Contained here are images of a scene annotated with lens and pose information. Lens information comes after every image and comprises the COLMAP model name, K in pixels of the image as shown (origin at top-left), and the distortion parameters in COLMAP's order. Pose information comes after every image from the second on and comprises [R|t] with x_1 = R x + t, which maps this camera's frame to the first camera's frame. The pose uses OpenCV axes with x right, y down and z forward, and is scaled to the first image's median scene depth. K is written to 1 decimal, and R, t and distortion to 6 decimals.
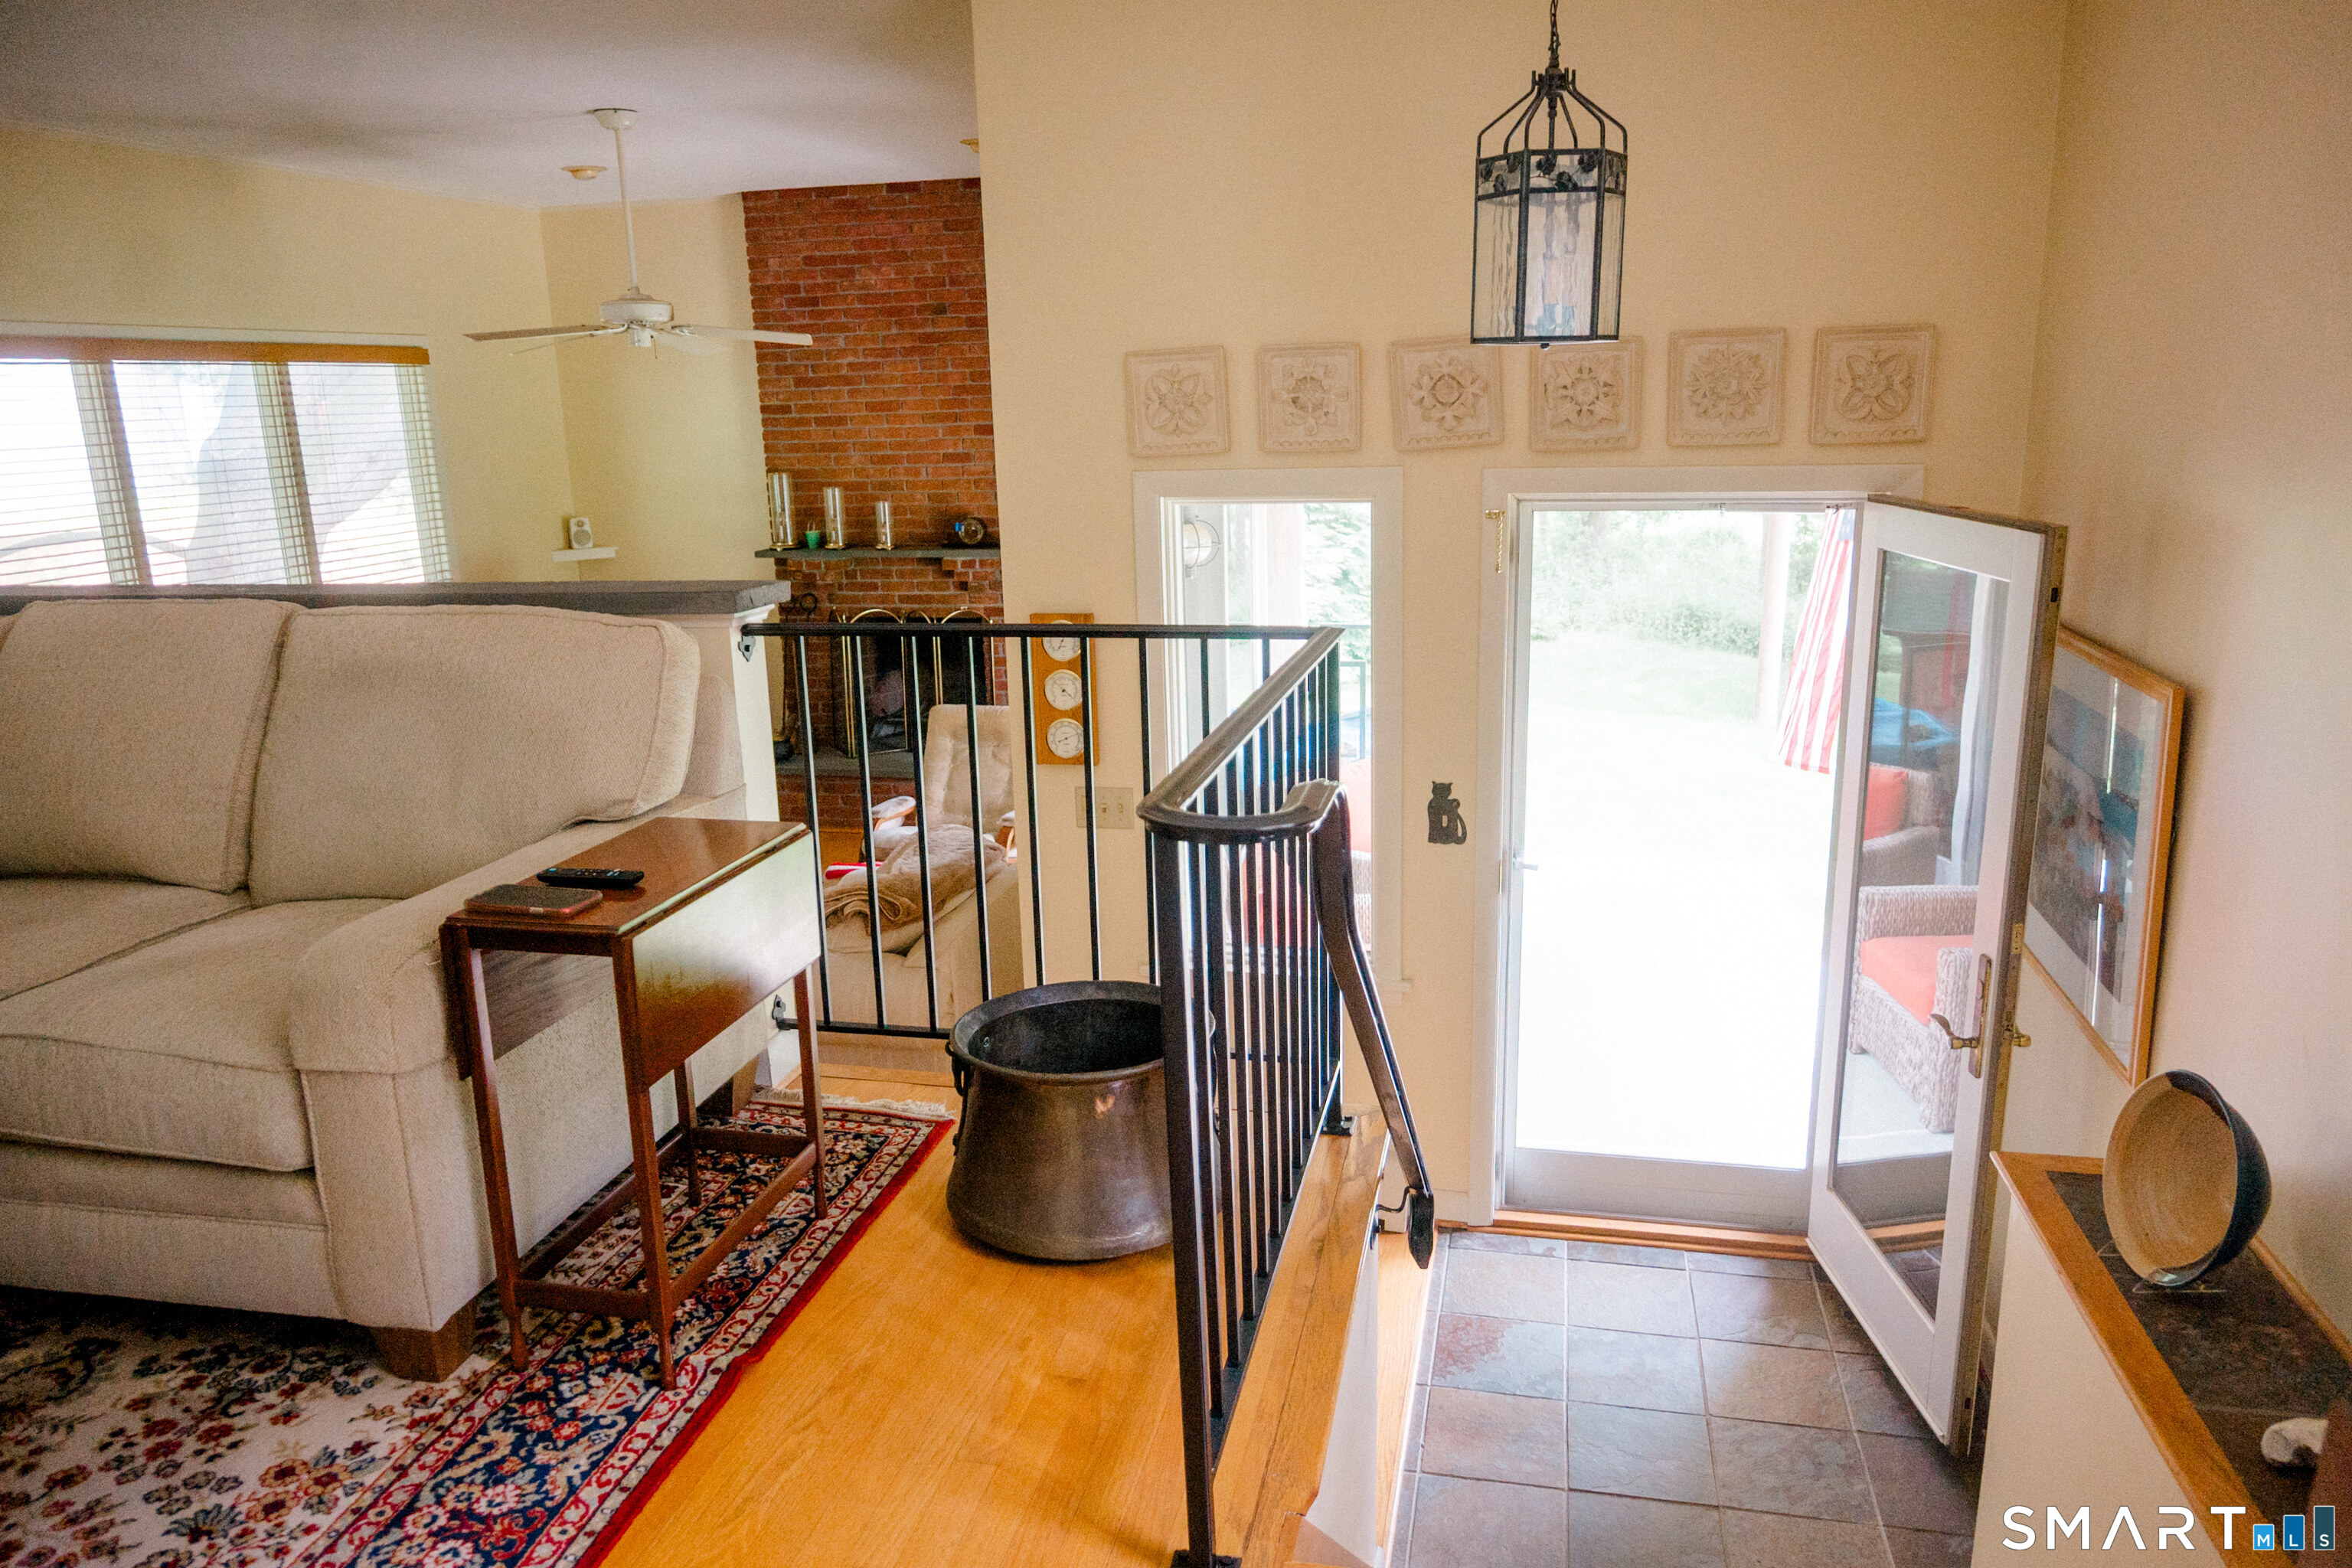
lens RADIAL K [[1608.1, 0, 1185.4], [0, 1608.1, 781.8], [0, 0, 1]] dist [-0.005077, 0.001508]
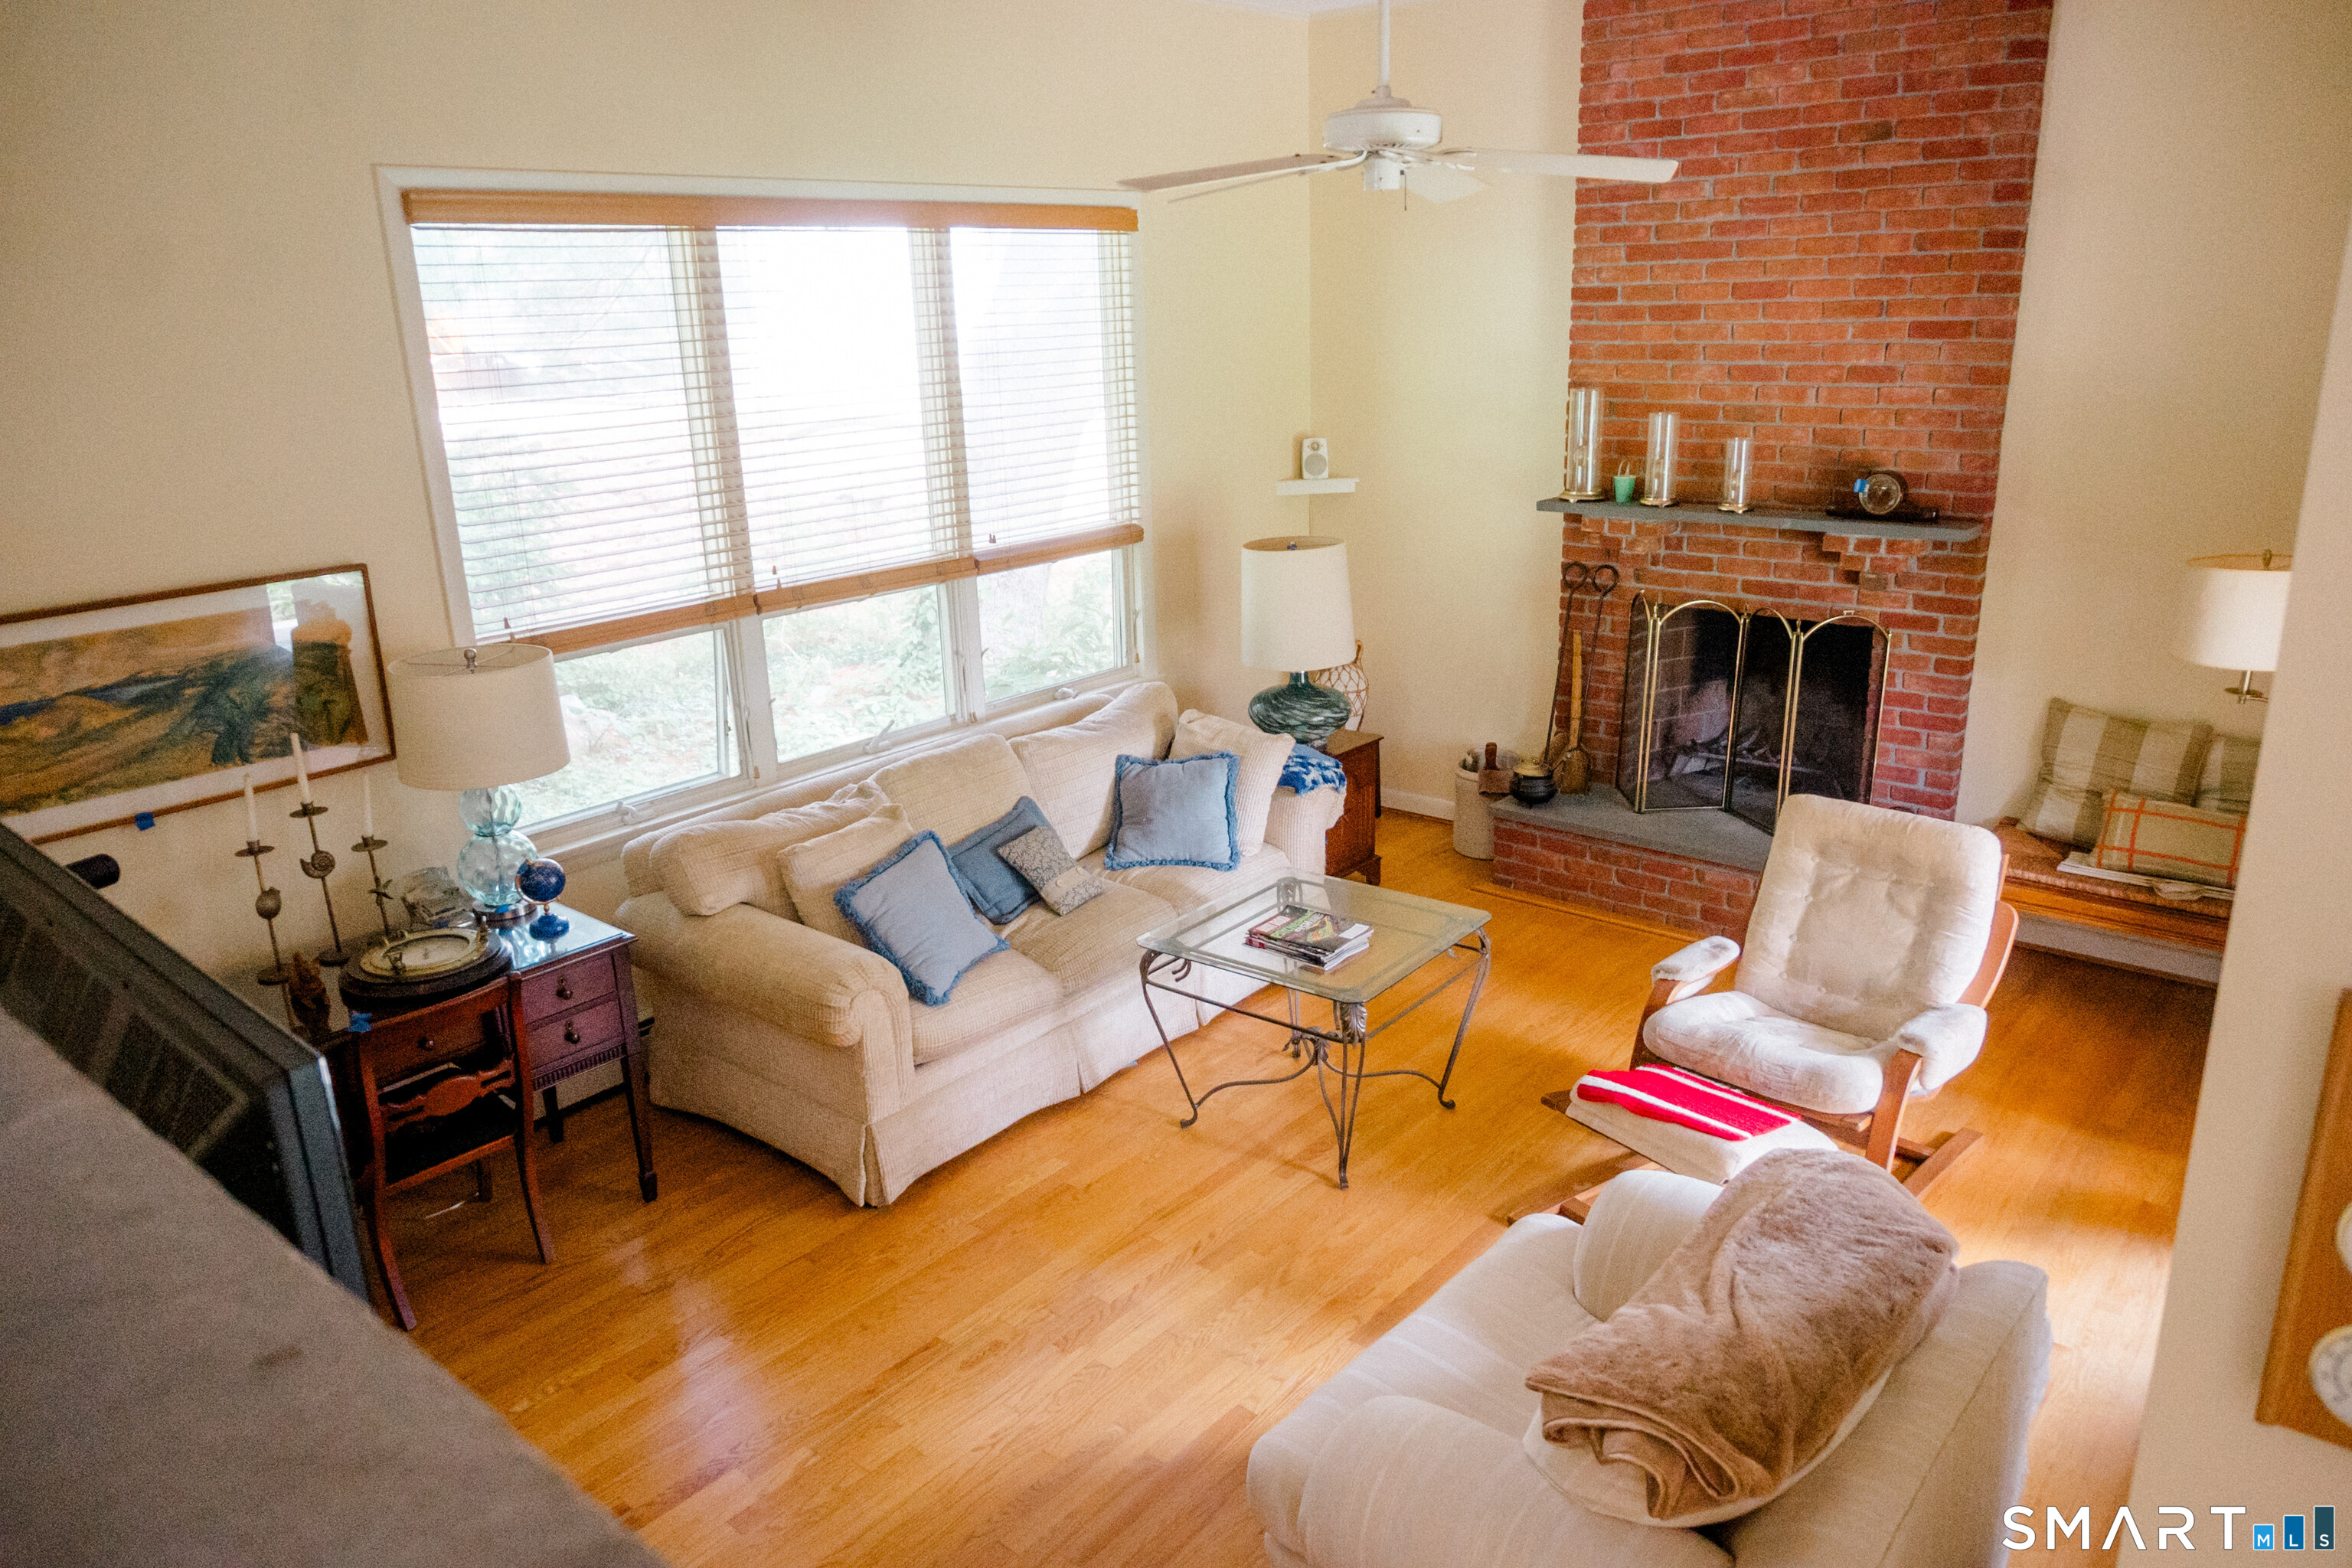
lens RADIAL K [[1608.1, 0, 1178.5], [0, 1608.1, 785.5], [0, 0, 1]] dist [-0.005077, 0.001508]
pose [[0.885579, 0.139011, -0.443200, -0.108010], [-0.106147, 0.989484, 0.098258, -0.099443], [0.452198, -0.039970, 0.891022, 0.411535]]
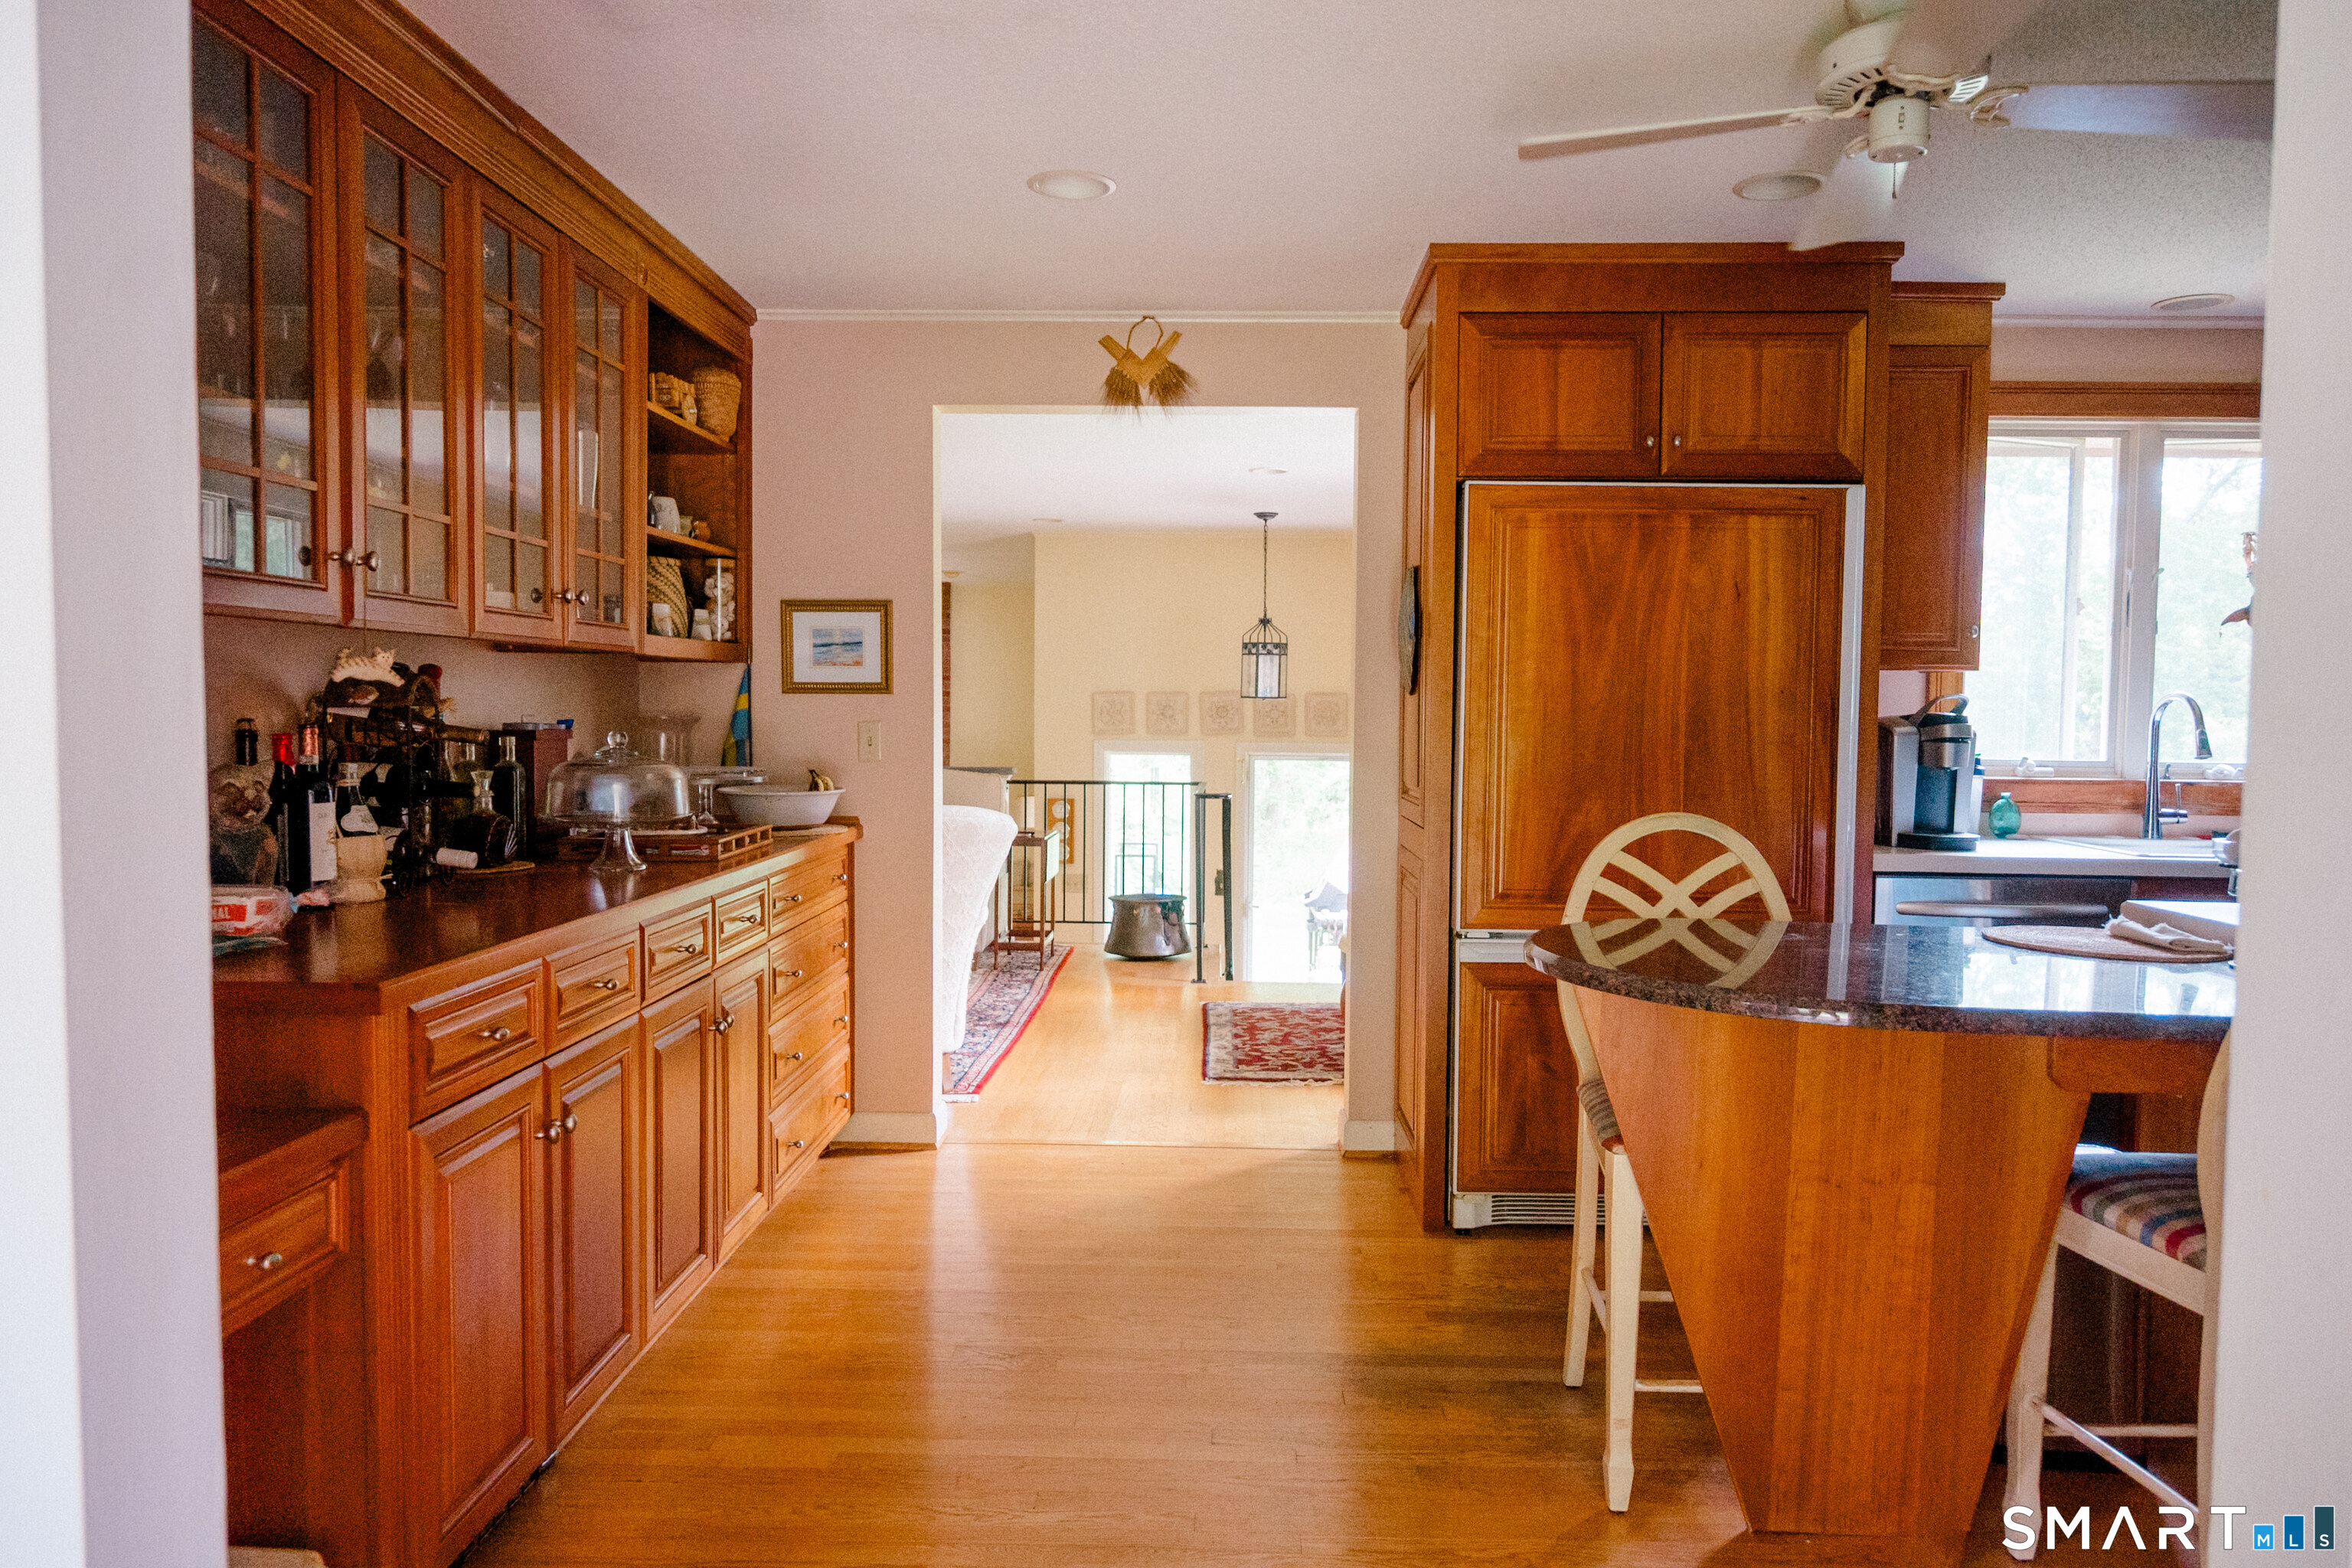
lens RADIAL K [[1608.1, 0, 1174.5], [0, 1608.1, 783.4], [0, 0, 1]] dist [-0.005077, 0.001508]
pose [[0.981946, 0.025798, 0.187396, -0.232157], [0.009811, 0.982378, -0.186648, 0.207247], [-0.188909, 0.185117, 0.964389, -0.858647]]
